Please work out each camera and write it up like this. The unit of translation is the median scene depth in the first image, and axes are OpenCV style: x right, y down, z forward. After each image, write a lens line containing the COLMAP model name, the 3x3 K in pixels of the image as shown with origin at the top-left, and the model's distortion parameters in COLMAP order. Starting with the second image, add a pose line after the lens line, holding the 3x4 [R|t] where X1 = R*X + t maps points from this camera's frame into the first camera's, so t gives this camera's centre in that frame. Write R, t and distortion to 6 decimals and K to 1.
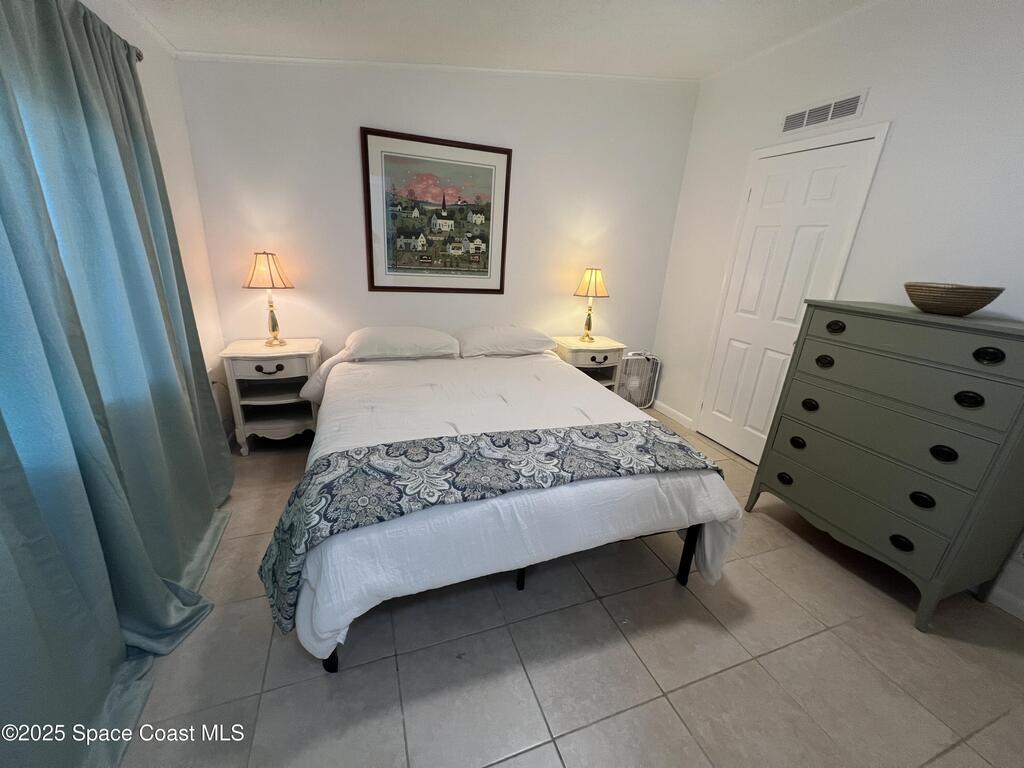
lens RADIAL K [[409.7, 0, 511.0], [0, 409.7, 388.2], [0, 0, 1]] dist [-0.001085, 0.000461]
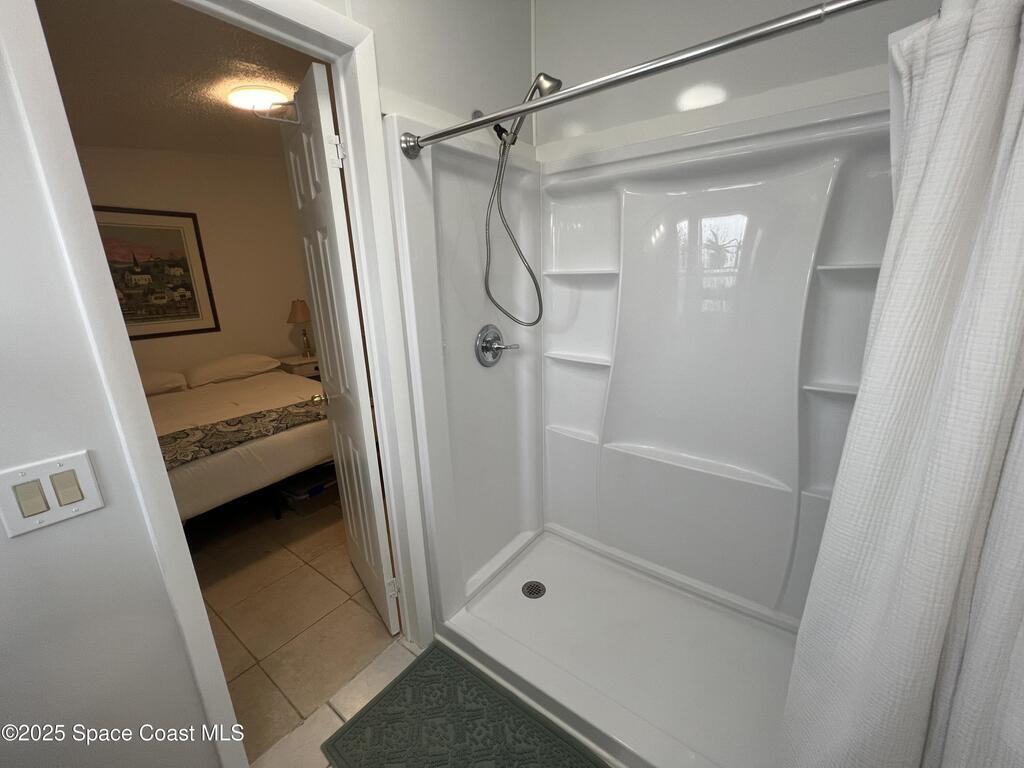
lens RADIAL K [[409.7, 0, 509.8], [0, 409.7, 385.7], [0, 0, 1]] dist [-0.001085, 0.000461]
pose [[0.831906, -0.226303, 0.506675, 0.054447], [0.254732, 0.966916, 0.013624, 0.153079], [-0.492995, 0.117732, 0.862030, -0.522288]]
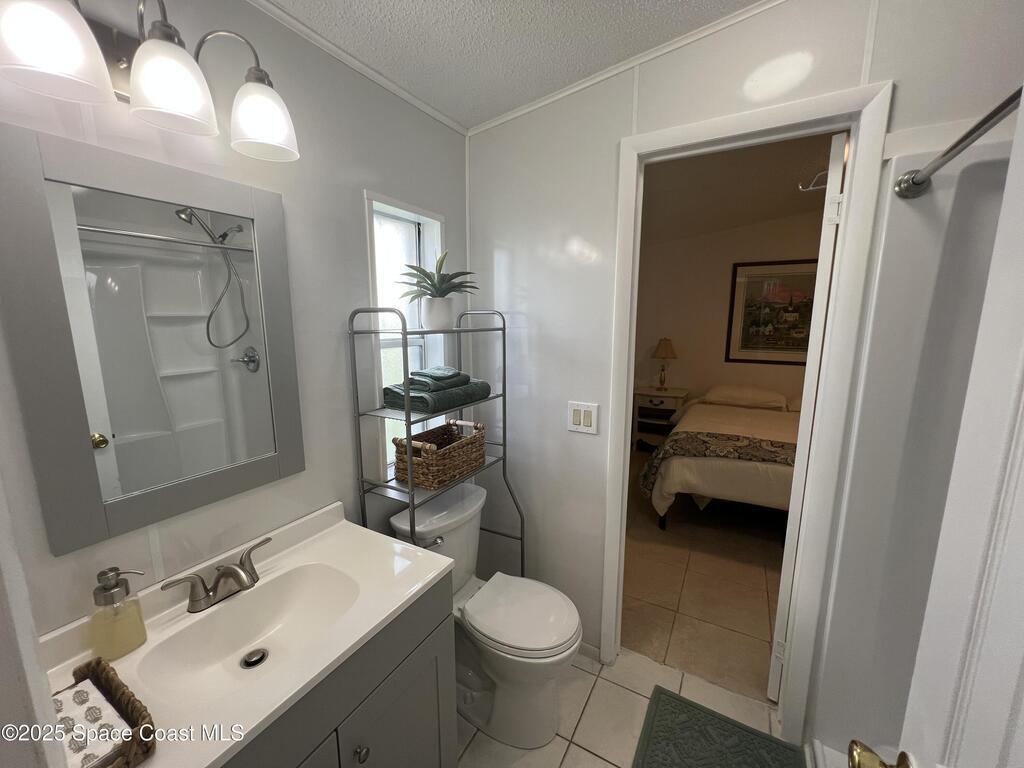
lens RADIAL K [[409.7, 0, 511.3], [0, 409.7, 384.4], [0, 0, 1]] dist [-0.001085, 0.000461]
pose [[0.646815, 0.064263, -0.759935, 0.343116], [-0.212276, 0.972237, -0.098462, 0.185282], [0.732509, 0.225003, 0.642498, -0.609848]]
